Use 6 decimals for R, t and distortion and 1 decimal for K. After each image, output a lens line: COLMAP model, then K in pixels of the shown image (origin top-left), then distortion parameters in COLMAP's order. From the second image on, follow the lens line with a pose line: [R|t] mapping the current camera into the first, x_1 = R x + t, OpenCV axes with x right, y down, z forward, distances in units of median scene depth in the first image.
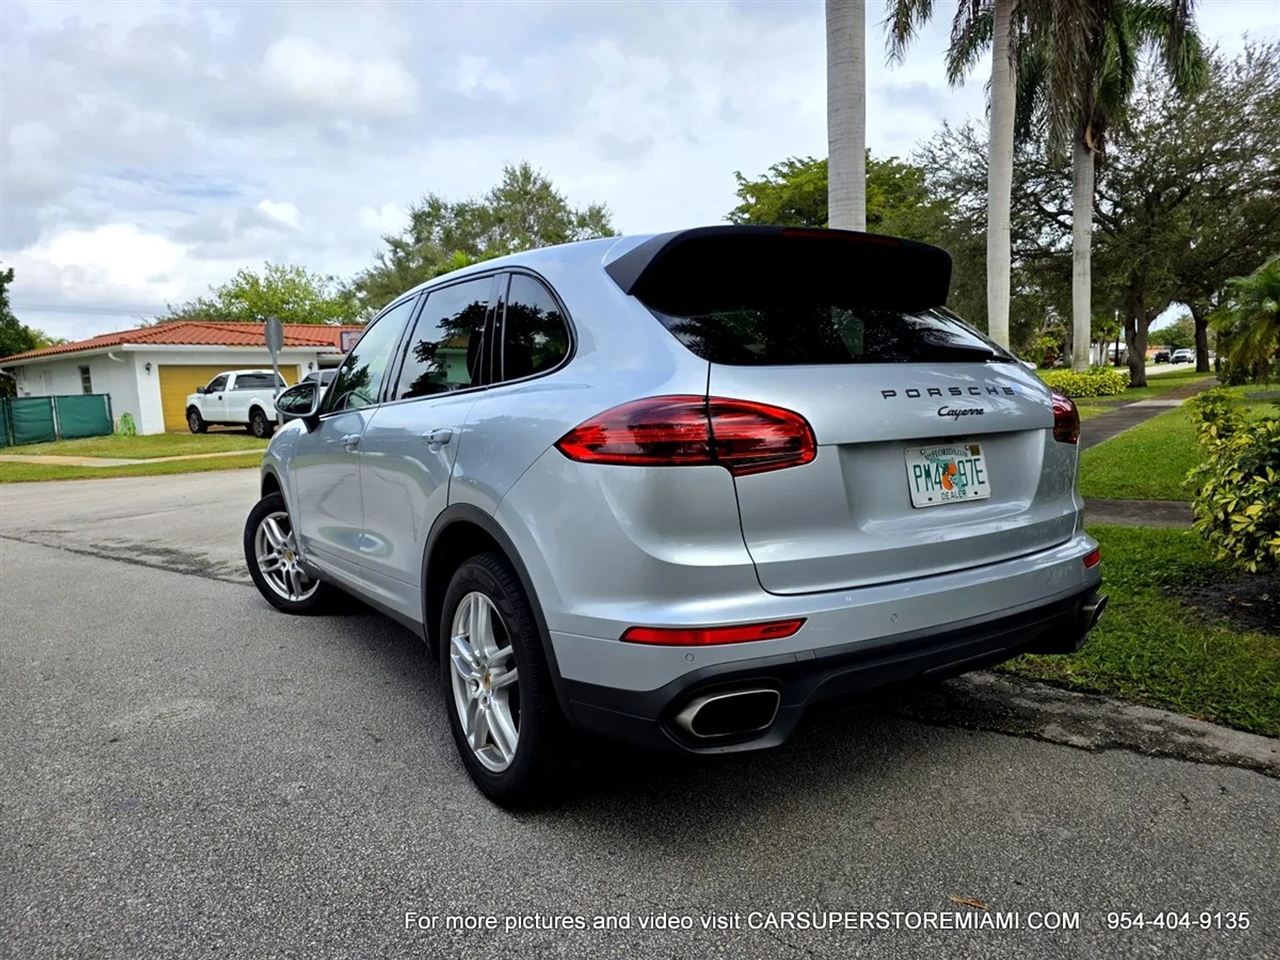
lens RADIAL K [[832.2, 0, 614.9], [0, 832.2, 478.3], [0, 0, 1]] dist [0.048662, -0.036180]
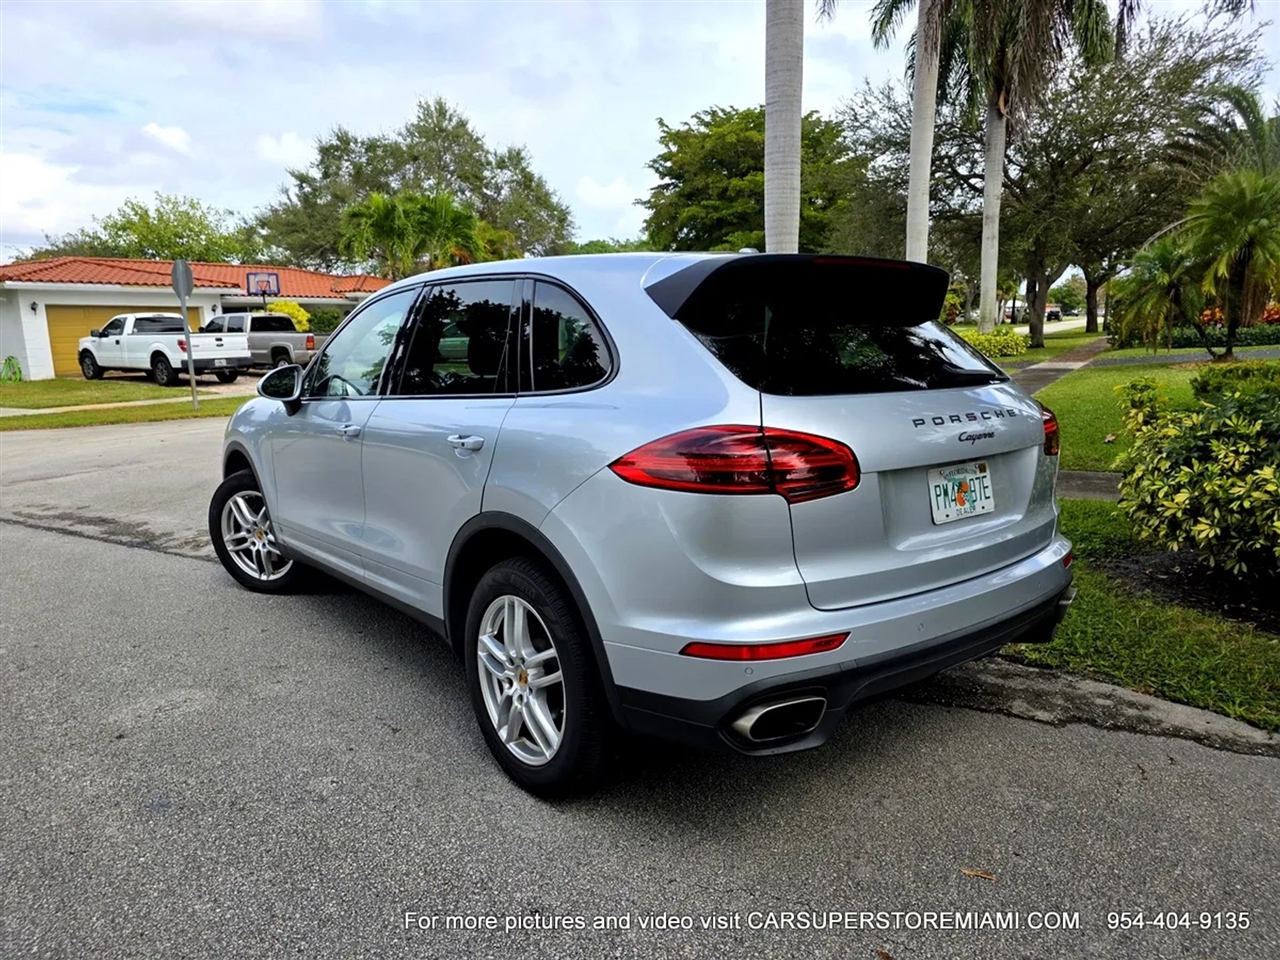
lens RADIAL K [[832.2, 0, 614.9], [0, 832.2, 478.3], [0, 0, 1]] dist [0.048662, -0.036180]
pose [[0.994851, 0.001212, 0.101339, -0.071958], [-0.007497, 0.998069, 0.061661, -0.037840], [-0.101068, -0.062103, 0.992939, -0.018507]]
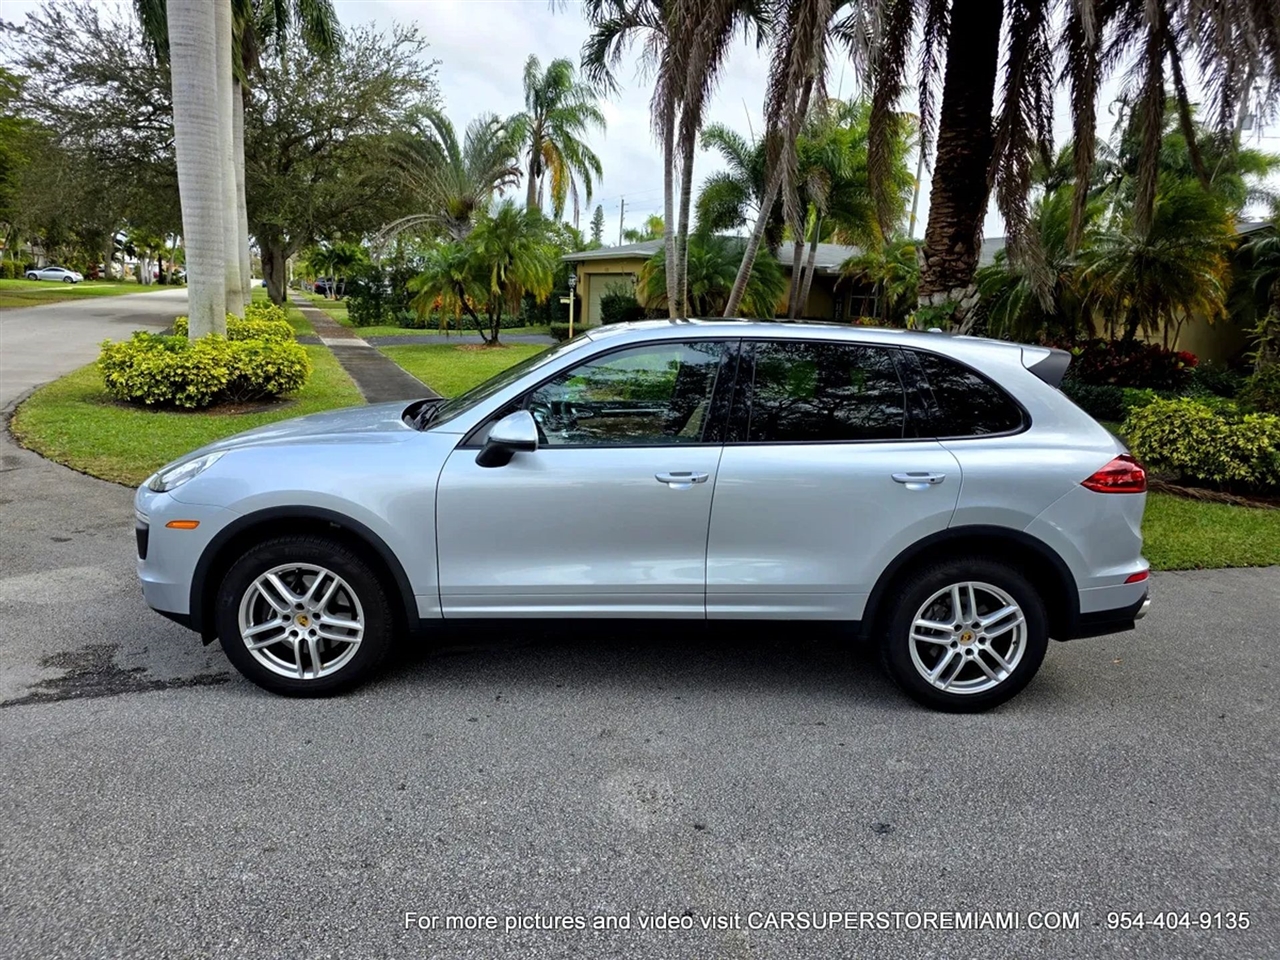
lens RADIAL K [[868.1, 0, 625.0], [0, 868.1, 481.8], [0, 0, 1]] dist [0.063659, -0.040876]
pose [[0.489567, -0.097889, 0.866454, -0.892777], [0.010986, 0.994292, 0.106124, -0.102962], [-0.871897, -0.042436, 0.487848, 0.392171]]
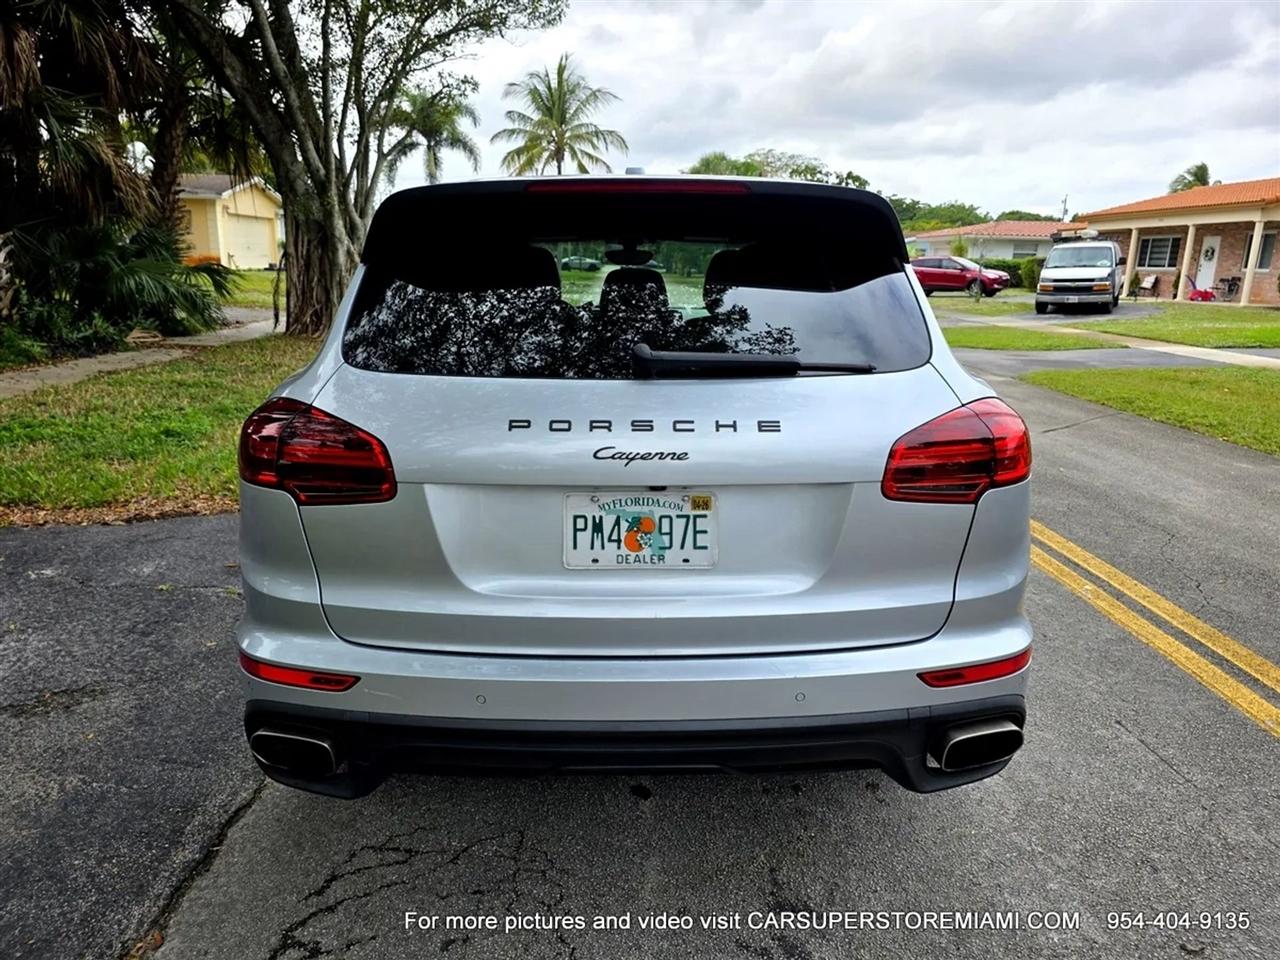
lens RADIAL K [[868.1, 0, 625.0], [0, 868.1, 481.8], [0, 0, 1]] dist [0.063659, -0.040876]
pose [[0.867276, 0.155383, -0.472957, 0.328641], [-0.078888, 0.980934, 0.177612, -0.081830], [0.491537, -0.116728, 0.862998, 0.140345]]
